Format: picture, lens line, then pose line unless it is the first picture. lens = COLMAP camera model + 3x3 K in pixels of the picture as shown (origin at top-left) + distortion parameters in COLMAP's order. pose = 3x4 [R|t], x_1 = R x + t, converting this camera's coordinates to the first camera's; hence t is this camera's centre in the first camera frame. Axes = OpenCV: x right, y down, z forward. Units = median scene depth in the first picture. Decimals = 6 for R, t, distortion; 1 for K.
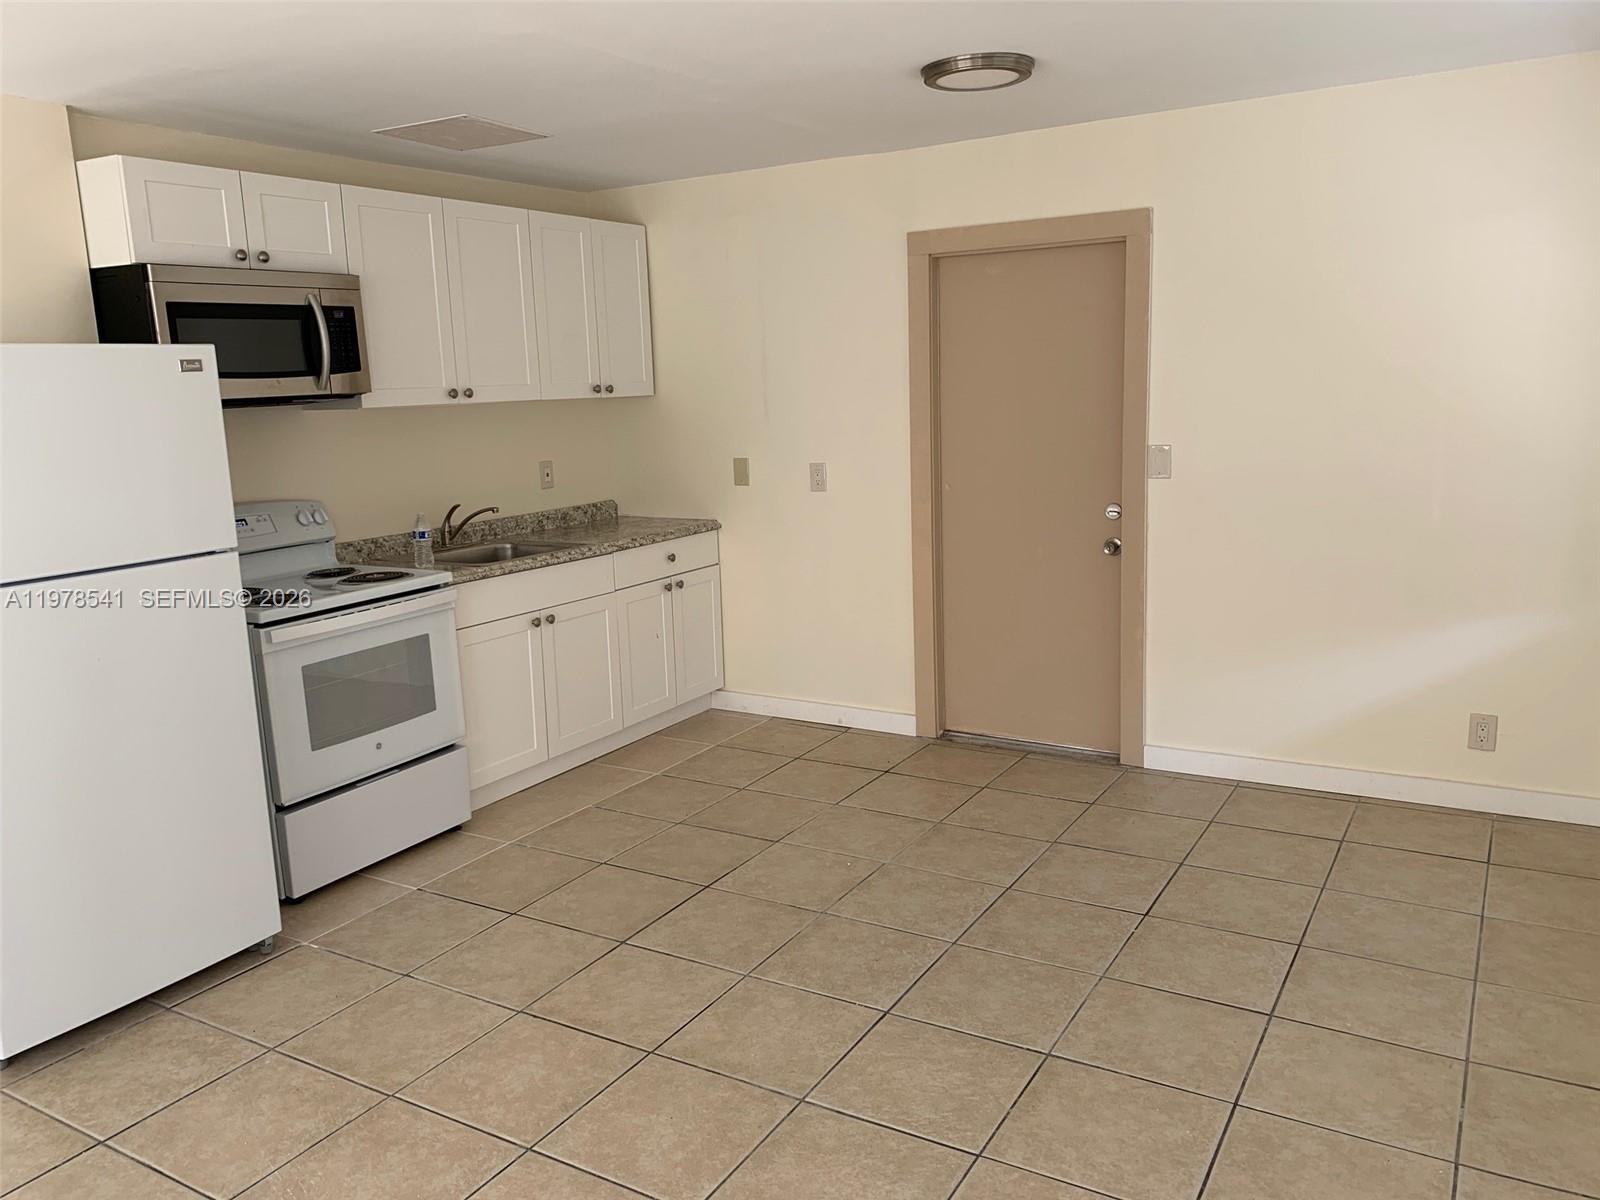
lens RADIAL K [[1219.3, 0, 800.1], [0, 1219.3, 633.3], [0, 0, 1]] dist [0.122022, -0.241299]
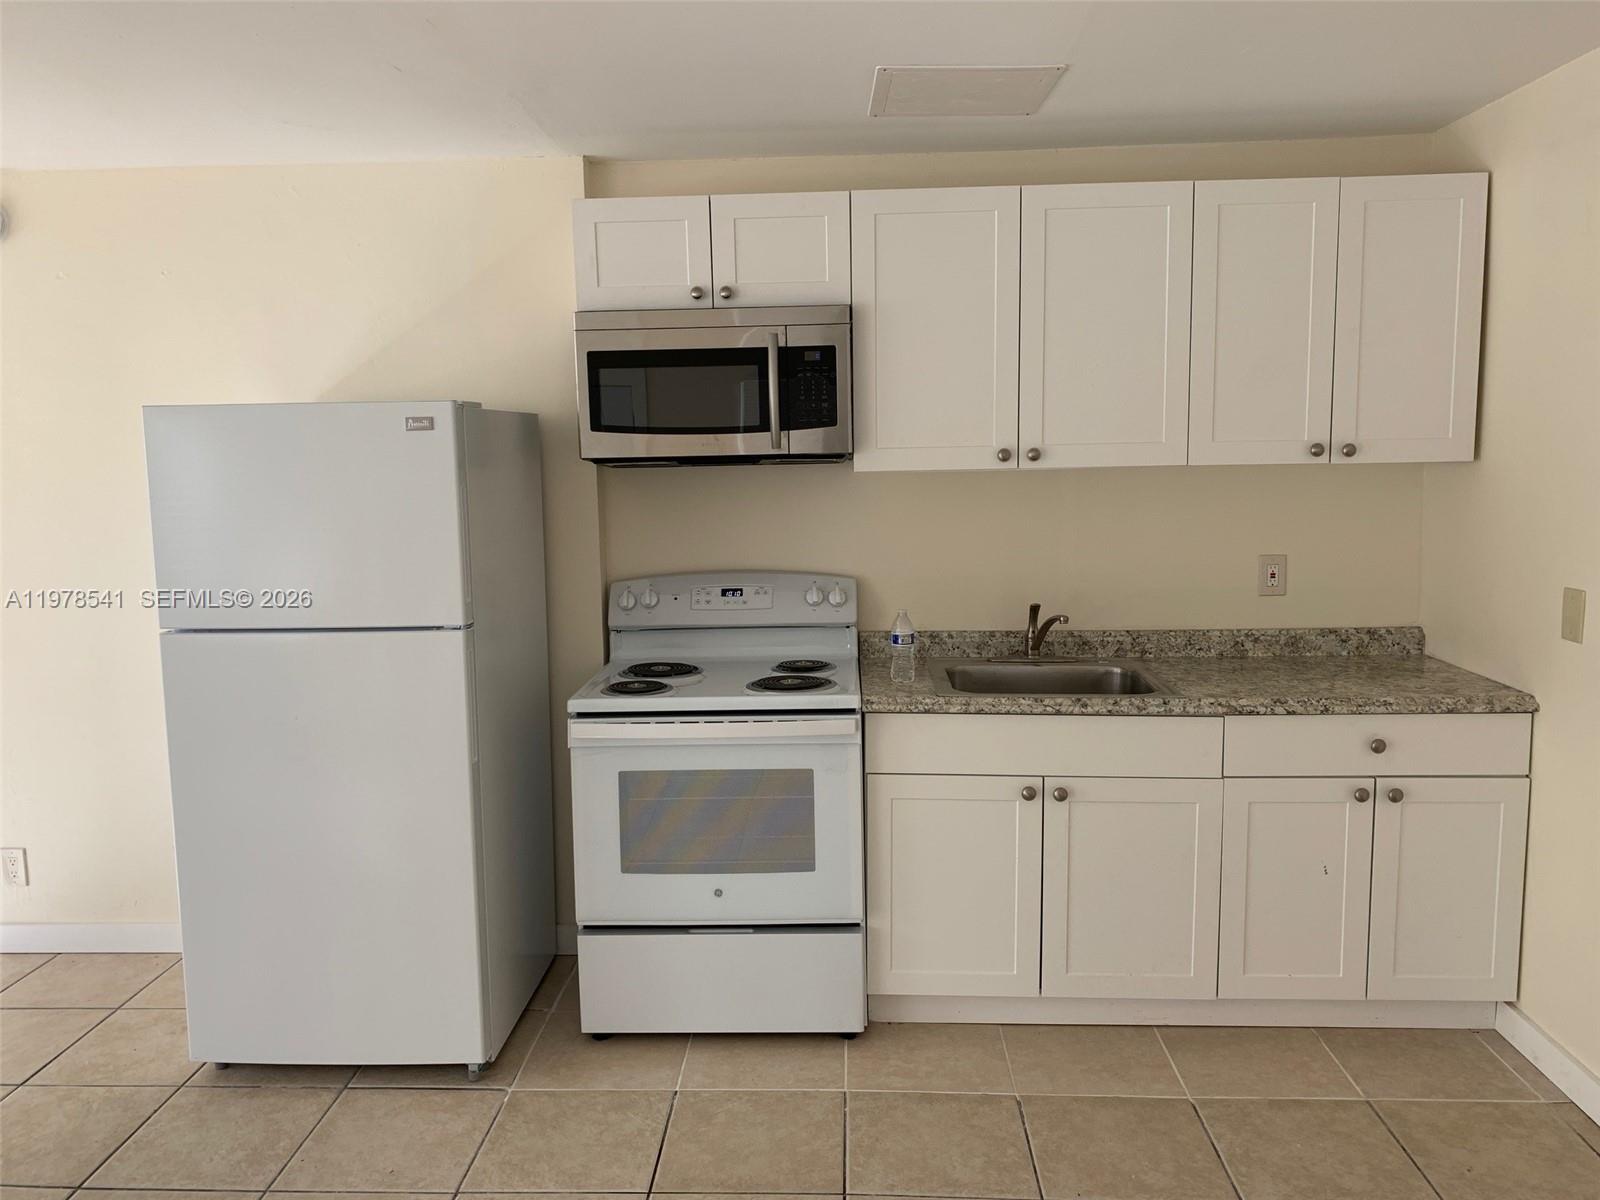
lens RADIAL K [[1233.1, 0, 800.0], [0, 1233.1, 600.0], [0, 0, 1]] dist [0.059980, -0.084960]
pose [[0.464492, 0.142445, -0.874046, 0.316308], [-0.182760, 0.981151, 0.062777, -0.137353], [0.866514, 0.130582, 0.481770, 0.570371]]
